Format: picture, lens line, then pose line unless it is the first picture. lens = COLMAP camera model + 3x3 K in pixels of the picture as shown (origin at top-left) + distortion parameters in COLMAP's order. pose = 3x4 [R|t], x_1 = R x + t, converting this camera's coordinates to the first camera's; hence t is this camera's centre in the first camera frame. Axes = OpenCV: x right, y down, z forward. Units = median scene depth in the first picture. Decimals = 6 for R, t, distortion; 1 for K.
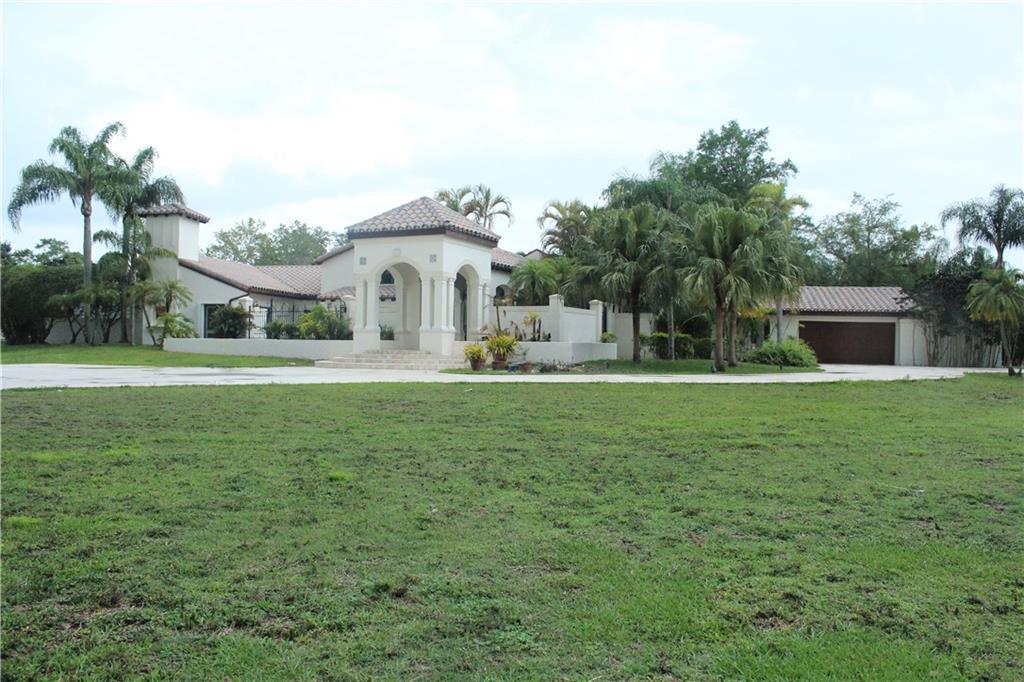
lens RADIAL K [[862.7, 0, 512.5], [0, 862.7, 335.7], [0, 0, 1]] dist [-0.116007, 0.035941]
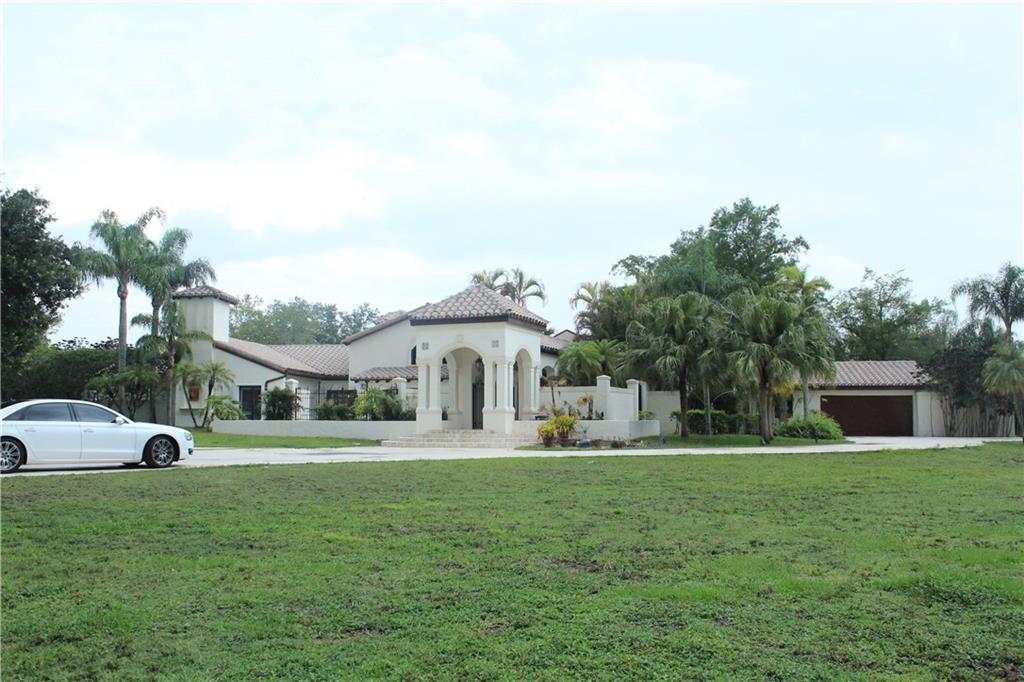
lens RADIAL K [[960.5, 0, 512.2], [0, 960.5, 347.4], [0, 0, 1]] dist [-0.099979, 0.000000]
pose [[0.998968, -0.009840, 0.044345, -0.097025], [0.012765, 0.997726, -0.066181, -0.004349], [-0.043593, 0.066679, 0.996822, -0.152848]]
